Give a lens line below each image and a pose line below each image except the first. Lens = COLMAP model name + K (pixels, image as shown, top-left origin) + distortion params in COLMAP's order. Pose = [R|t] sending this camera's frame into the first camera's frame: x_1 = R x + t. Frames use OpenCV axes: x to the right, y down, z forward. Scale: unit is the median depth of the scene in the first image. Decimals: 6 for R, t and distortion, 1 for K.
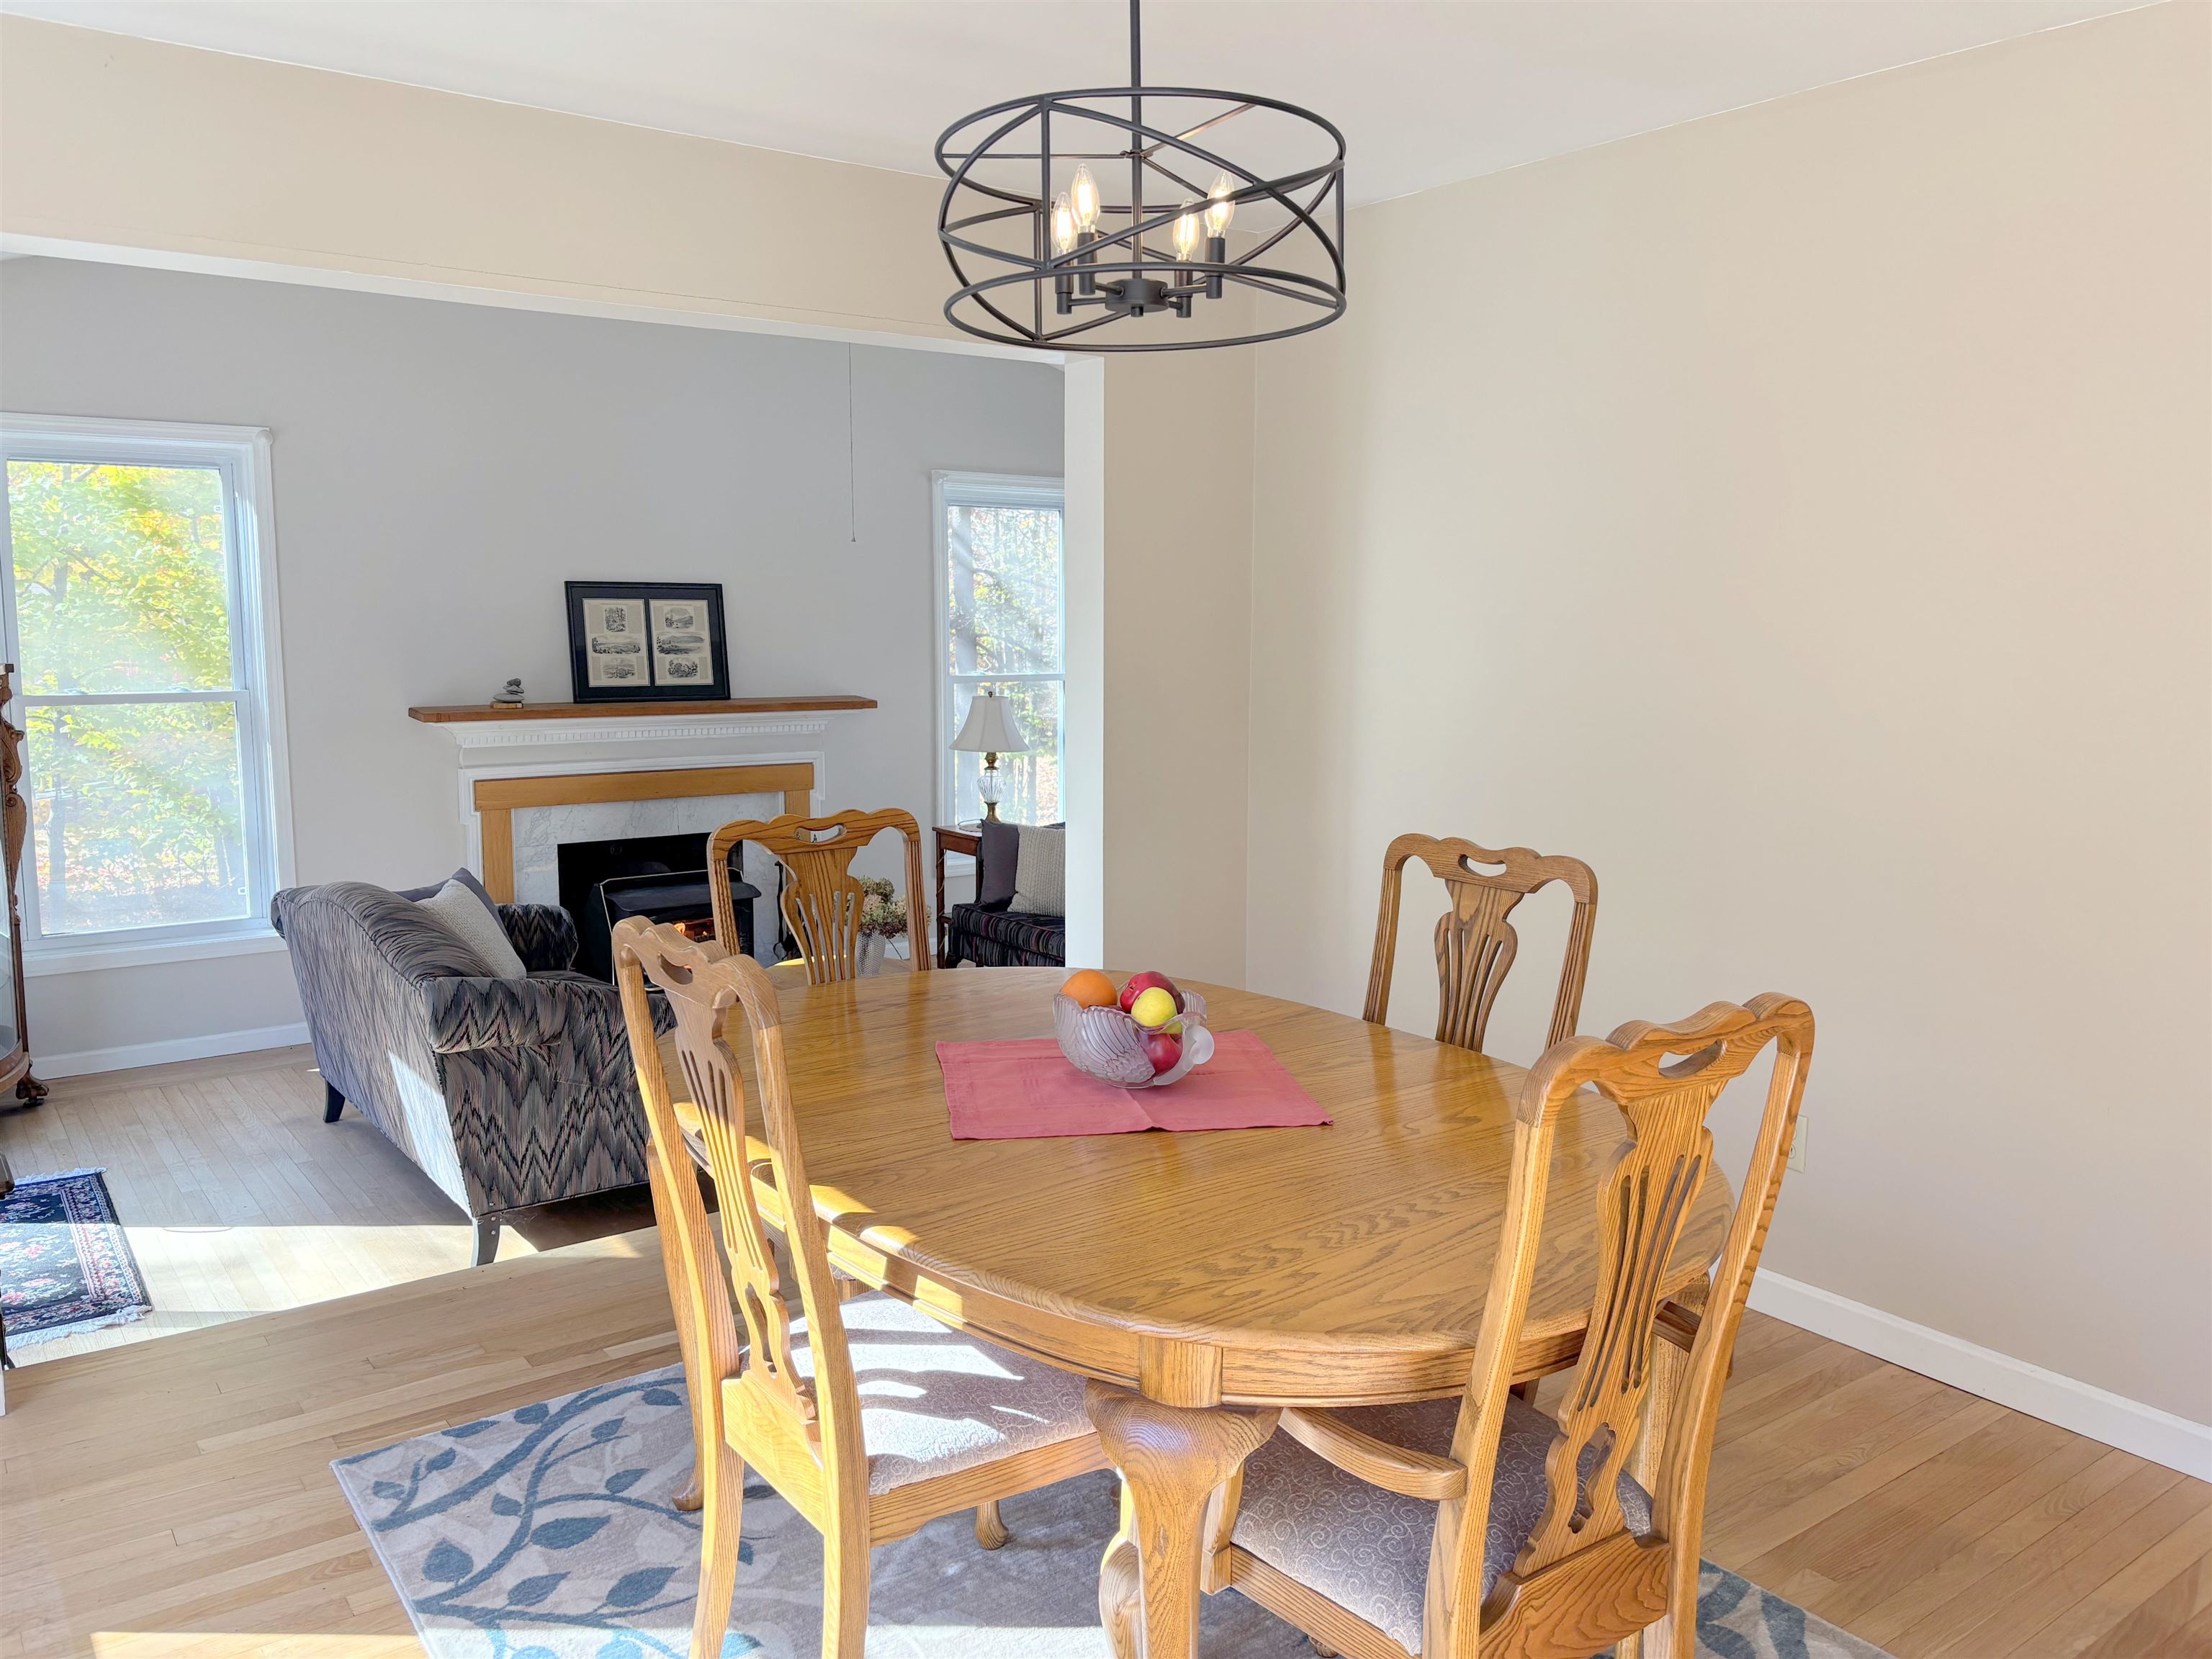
lens RADIAL K [[1685.0, 0, 1106.0], [0, 1685.0, 829.5], [0, 0, 1]] dist [-0.001337, -0.004582]
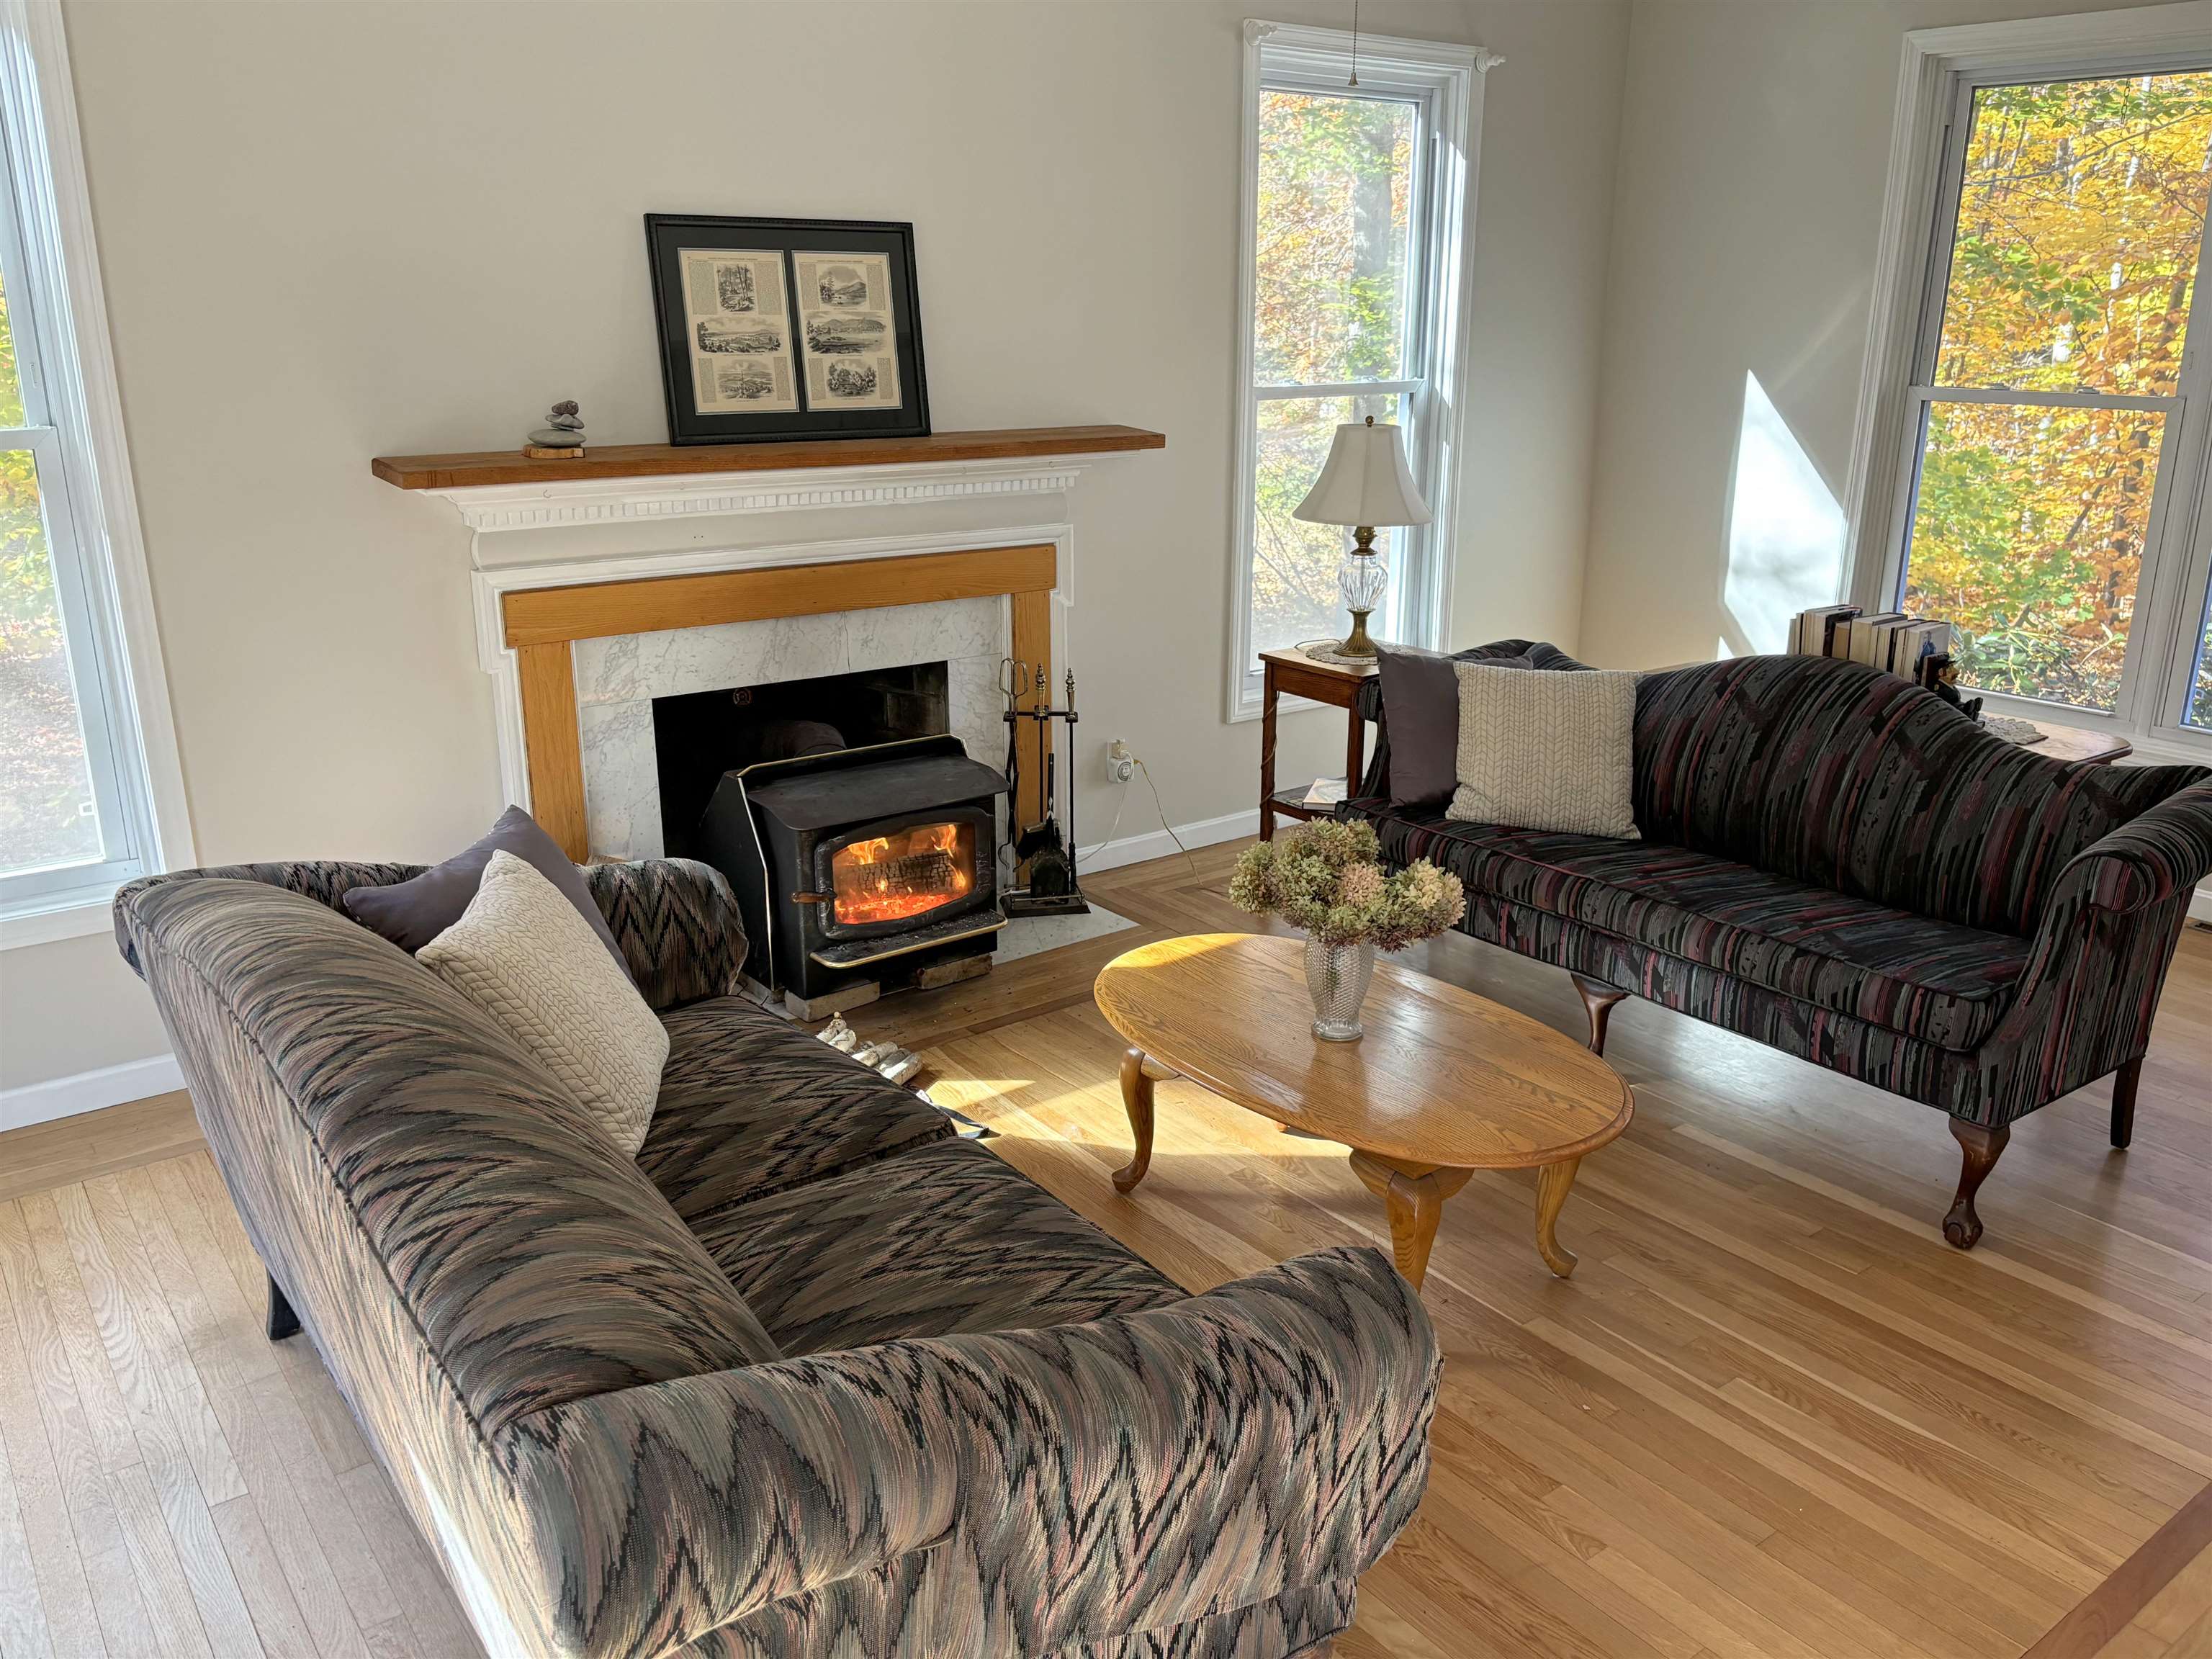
lens RADIAL K [[1726.4, 0, 1094.1], [0, 1726.4, 863.3], [0, 0, 1]] dist [0.010204, 0.000243]
pose [[0.999997, -0.002248, 0.000025, -0.179508], [0.002207, 0.983854, 0.178960, -0.041850], [-0.000427, -0.178960, 0.983856, 0.423645]]
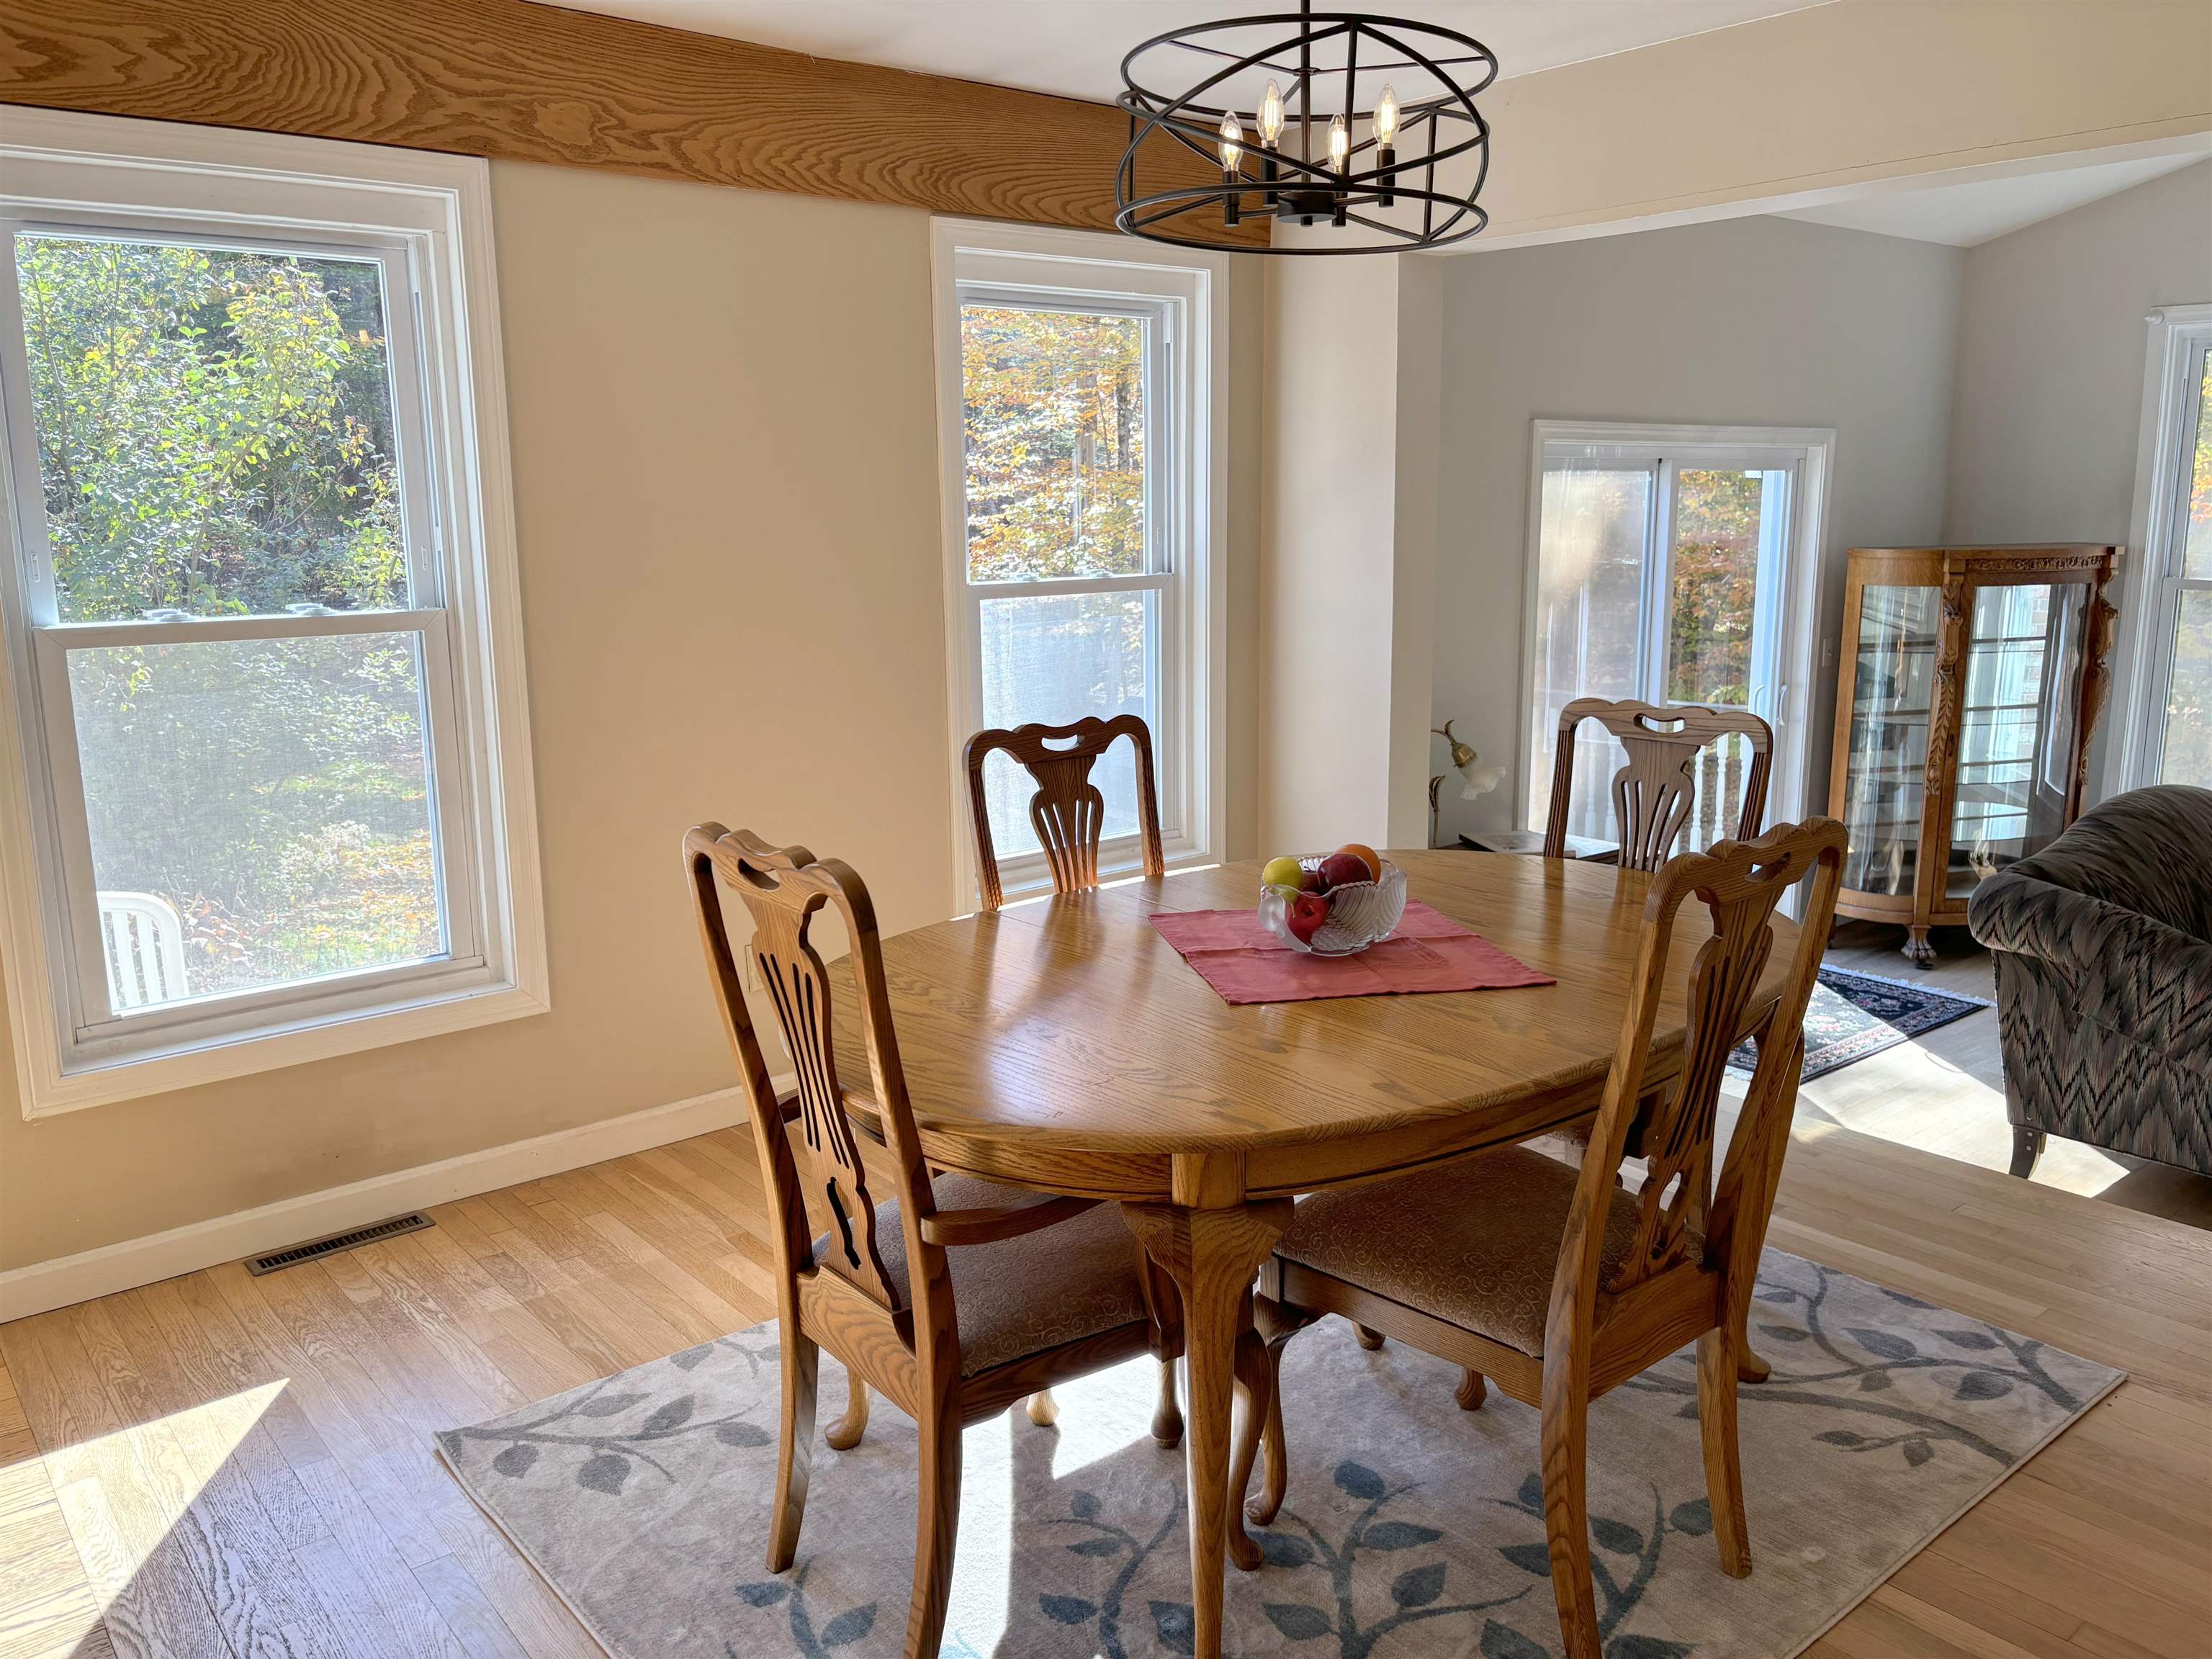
lens RADIAL K [[1685.0, 0, 1106.0], [0, 1685.0, 829.5], [0, 0, 1]] dist [-0.001337, -0.004582]
pose [[0.041049, 0.188656, -0.981185, 0.327417], [-0.119342, 0.975908, 0.182649, -0.032409], [0.992004, 0.109599, 0.062574, 0.245316]]
